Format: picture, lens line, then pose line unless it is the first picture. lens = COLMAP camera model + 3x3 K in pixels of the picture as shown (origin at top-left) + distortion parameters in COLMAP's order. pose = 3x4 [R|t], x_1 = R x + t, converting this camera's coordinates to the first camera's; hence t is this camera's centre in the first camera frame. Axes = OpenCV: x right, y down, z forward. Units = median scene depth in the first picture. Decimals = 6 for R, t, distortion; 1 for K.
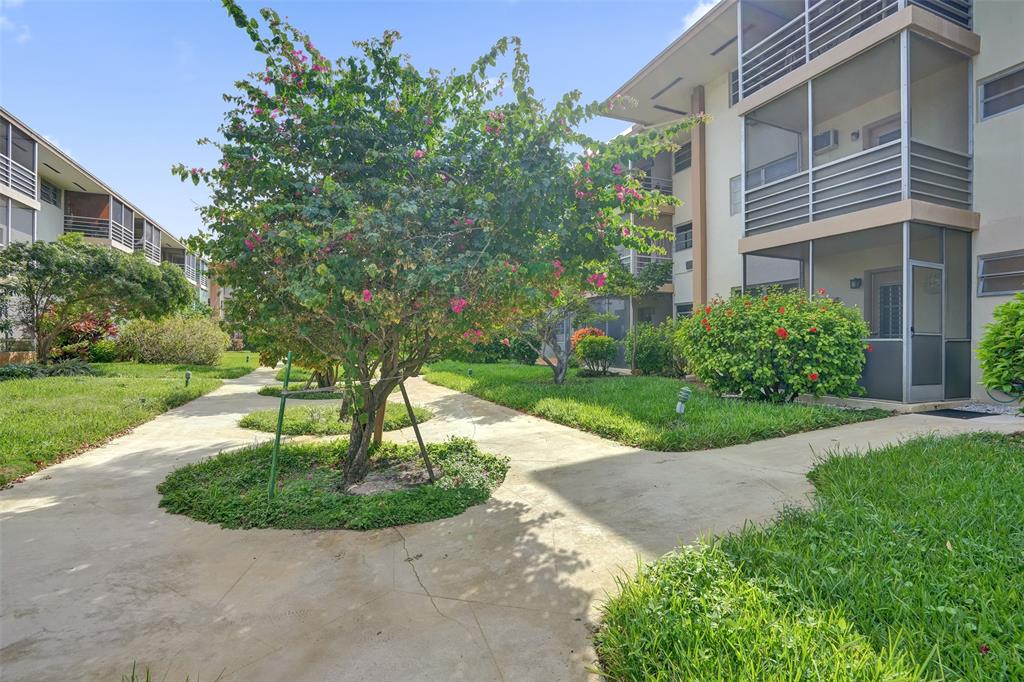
lens RADIAL K [[480.2, 0, 512.0], [0, 480.2, 341.0], [0, 0, 1]] dist [-0.062103, 0.026512]
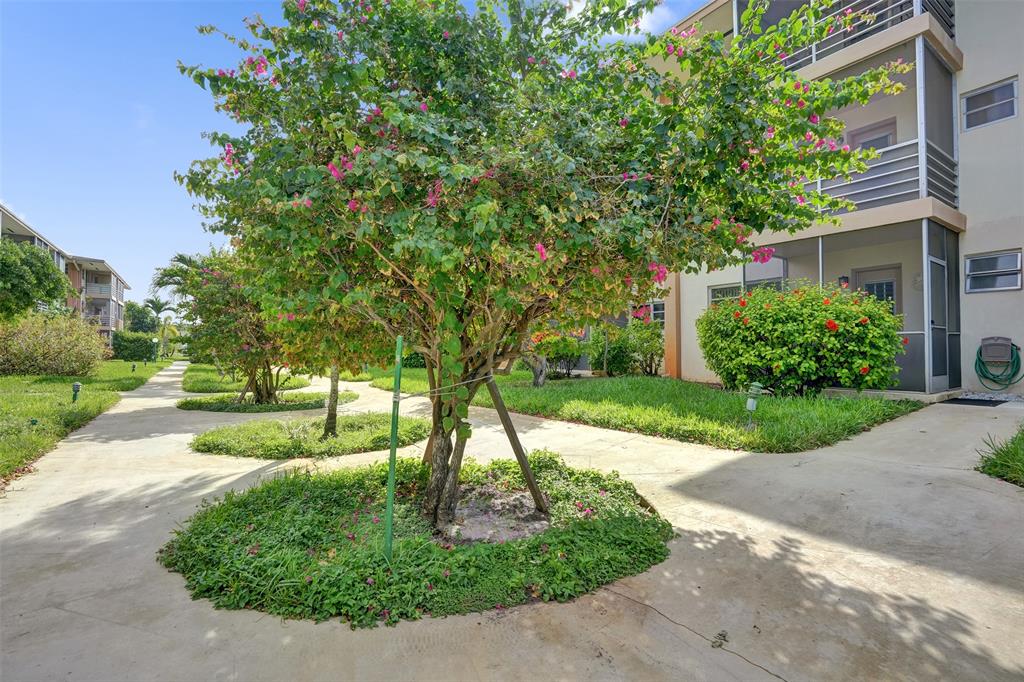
lens RADIAL K [[480.2, 0, 512.0], [0, 480.2, 341.0], [0, 0, 1]] dist [-0.062103, 0.026512]
pose [[0.976506, -0.004632, 0.215442, -0.284224], [0.007667, 0.999883, -0.013251, 0.024014], [-0.215355, 0.014592, 0.976427, 0.193662]]
